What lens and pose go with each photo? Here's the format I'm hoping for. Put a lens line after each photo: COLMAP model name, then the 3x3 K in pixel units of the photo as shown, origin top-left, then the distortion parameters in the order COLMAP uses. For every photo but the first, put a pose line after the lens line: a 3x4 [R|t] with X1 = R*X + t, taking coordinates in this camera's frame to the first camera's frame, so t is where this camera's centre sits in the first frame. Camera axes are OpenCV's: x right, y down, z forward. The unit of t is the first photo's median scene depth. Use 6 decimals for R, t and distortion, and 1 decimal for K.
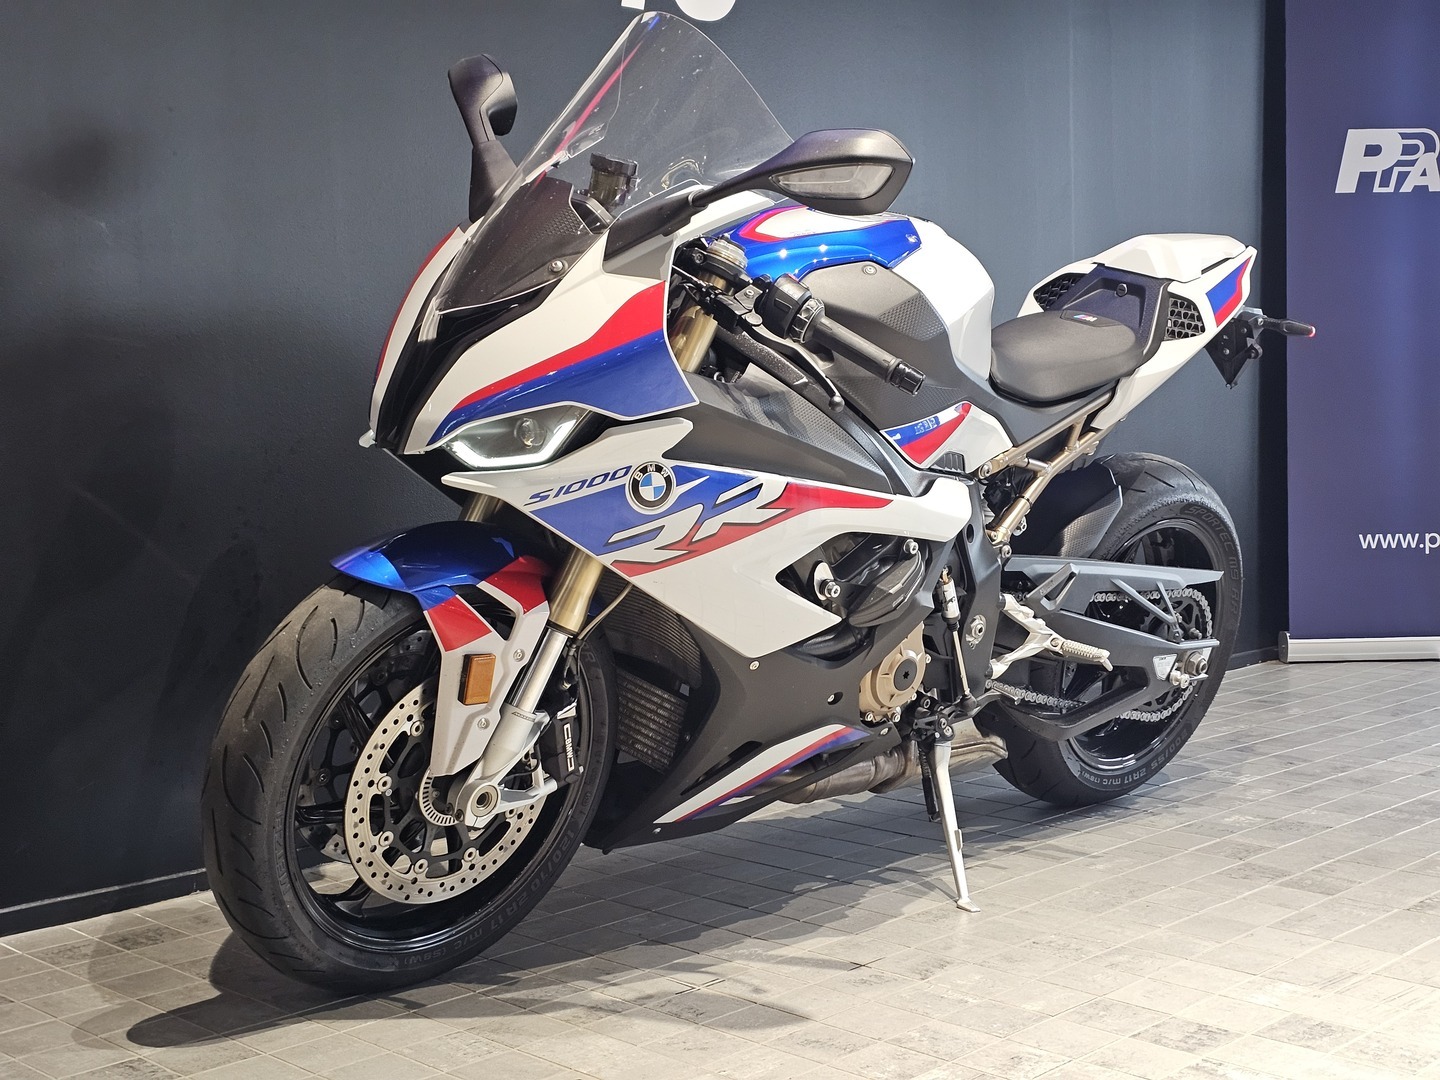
lens RADIAL K [[1926.5, 0, 734.4], [0, 1926.5, 538.8], [0, 0, 1]] dist [0.068838, 0.000000]
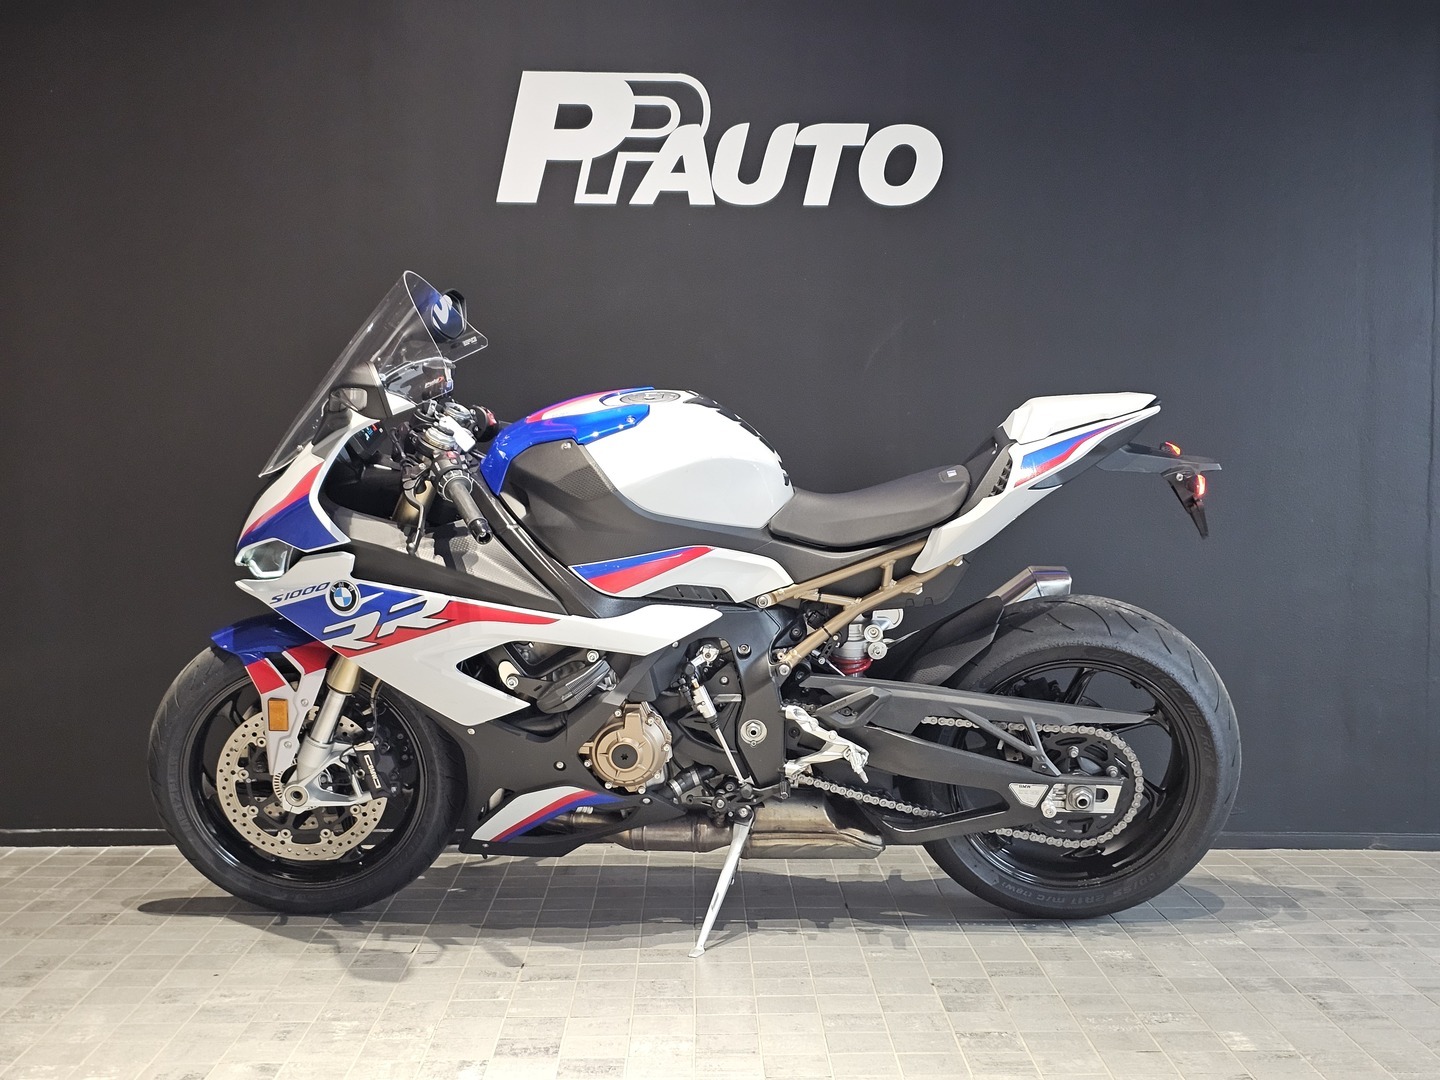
lens RADIAL K [[1926.5, 0, 748.0], [0, 1926.5, 551.5], [0, 0, 1]] dist [0.068838, 0.000000]
pose [[0.711627, 0.055791, -0.700339, 1.131188], [-0.068536, 0.997600, 0.009830, -0.091322], [0.699206, 0.041003, 0.713743, 0.149407]]
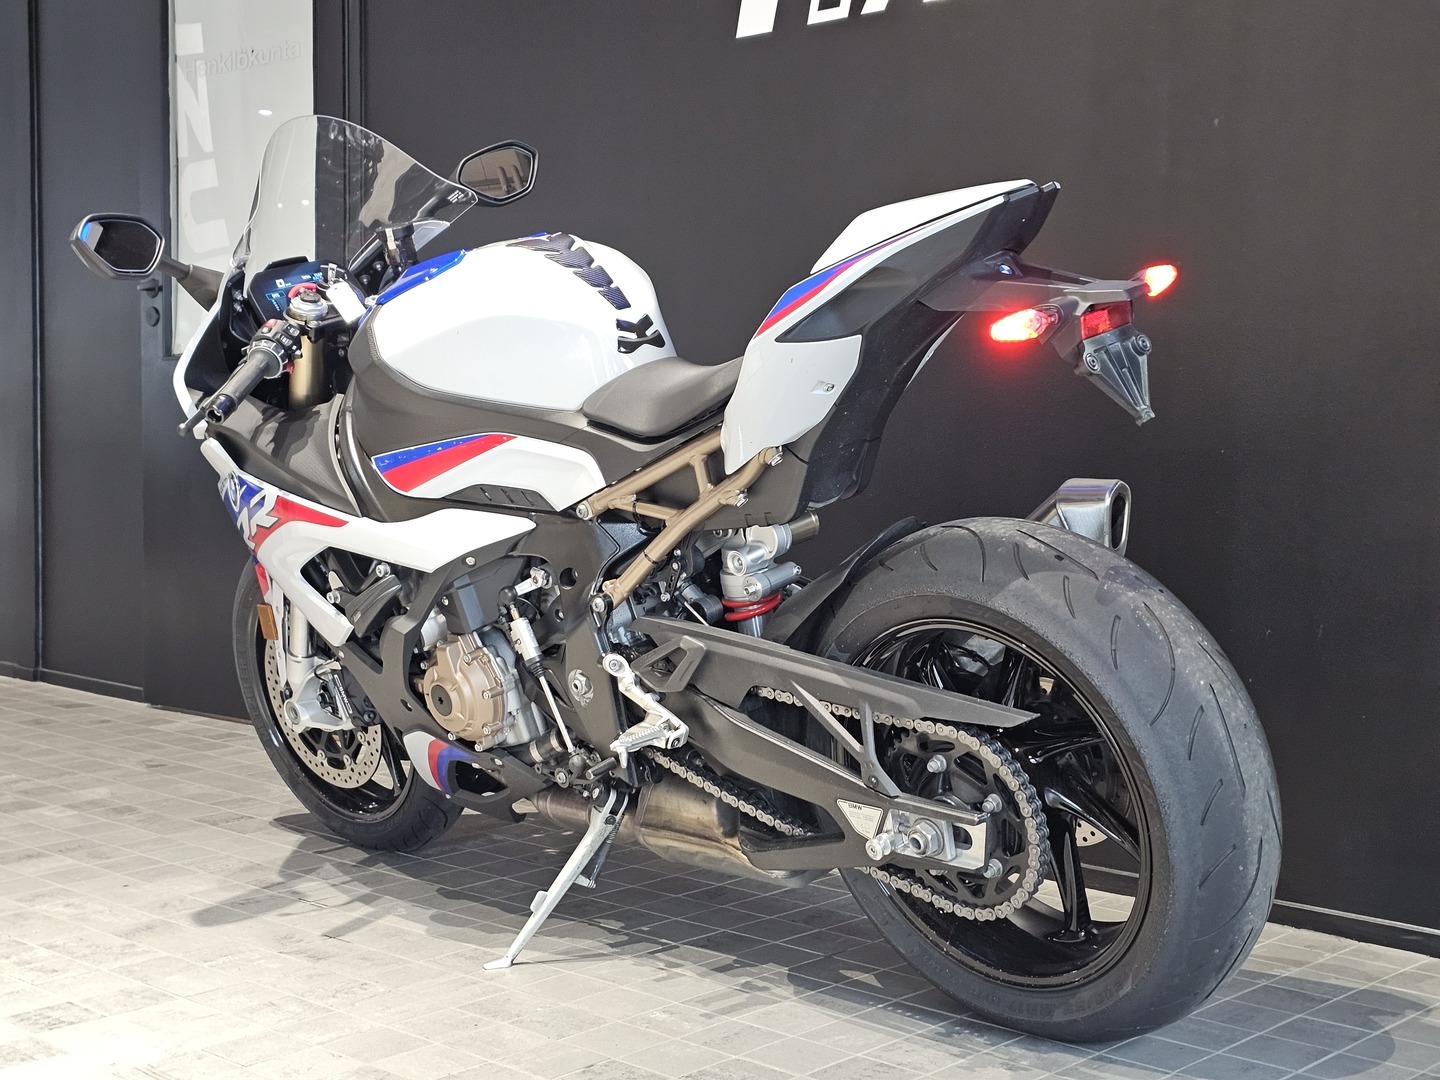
lens RADIAL K [[1926.5, 0, 732.8], [0, 1926.5, 542.4], [0, 0, 1]] dist [0.068838, 0.000000]
pose [[0.014152, 0.078284, -0.996831, 1.196603], [-0.073469, 0.994317, 0.077044, -0.110779], [0.997197, 0.072146, 0.019823, 1.227700]]
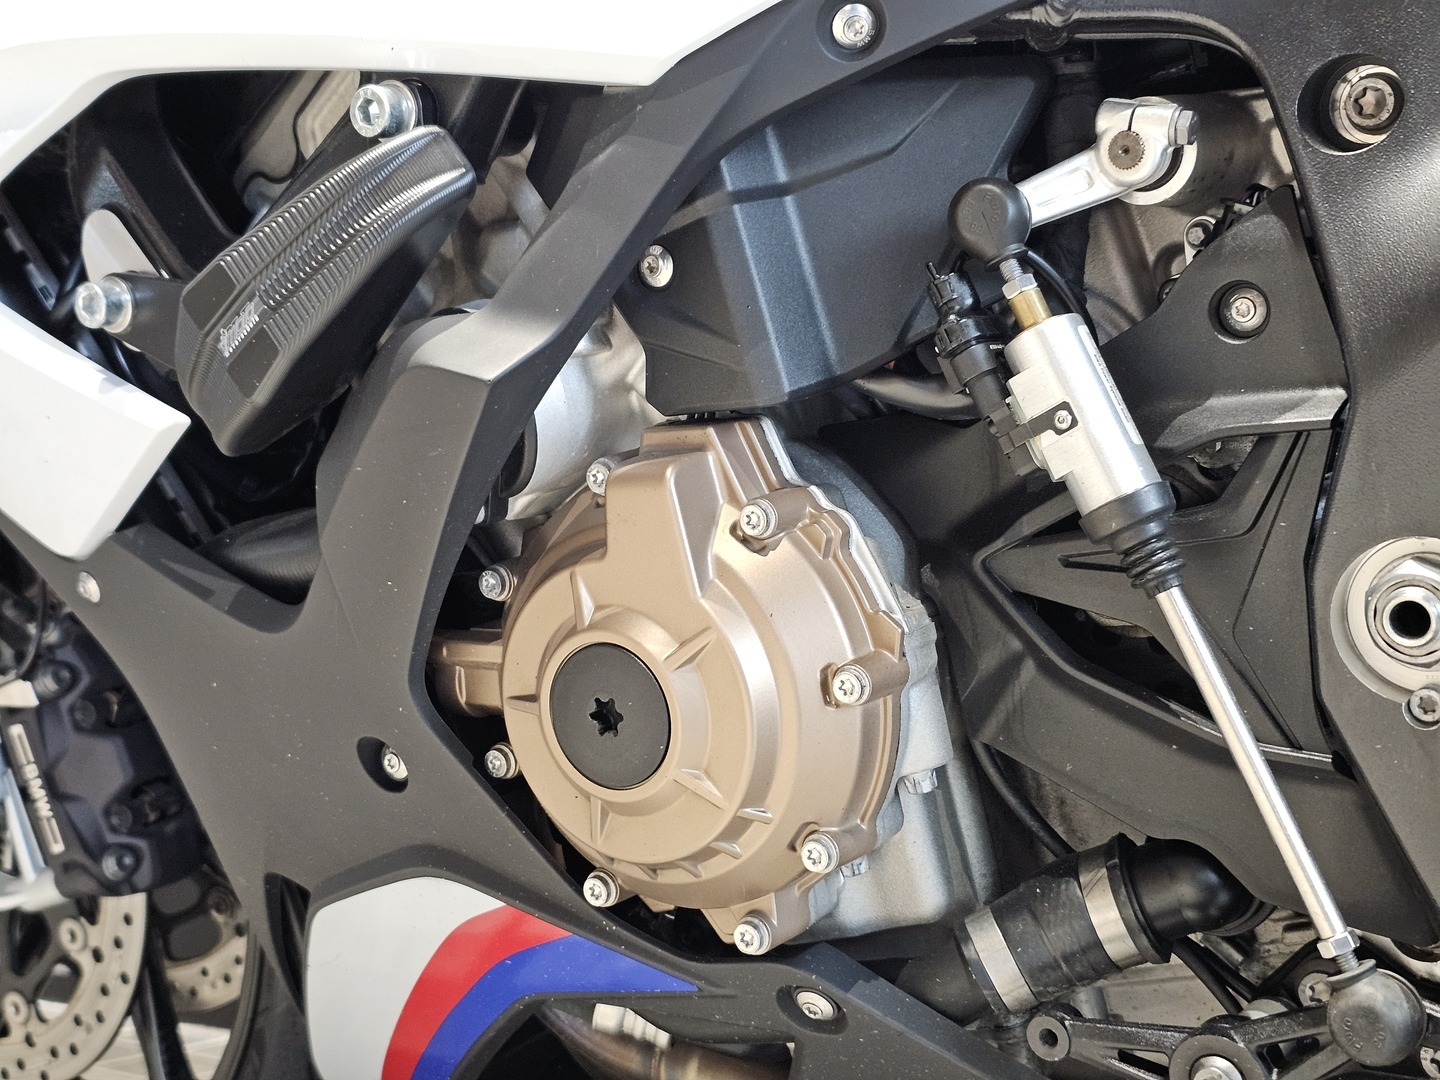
lens RADIAL K [[1926.5, 0, 717.1], [0, 1926.5, 539.6], [0, 0, 1]] dist [0.068838, 0.000000]
pose [[0.208301, -0.050553, -0.976757, 0.342658], [-0.113554, 0.990660, -0.075489, 0.071353], [0.971451, 0.126639, 0.200615, 1.050985]]
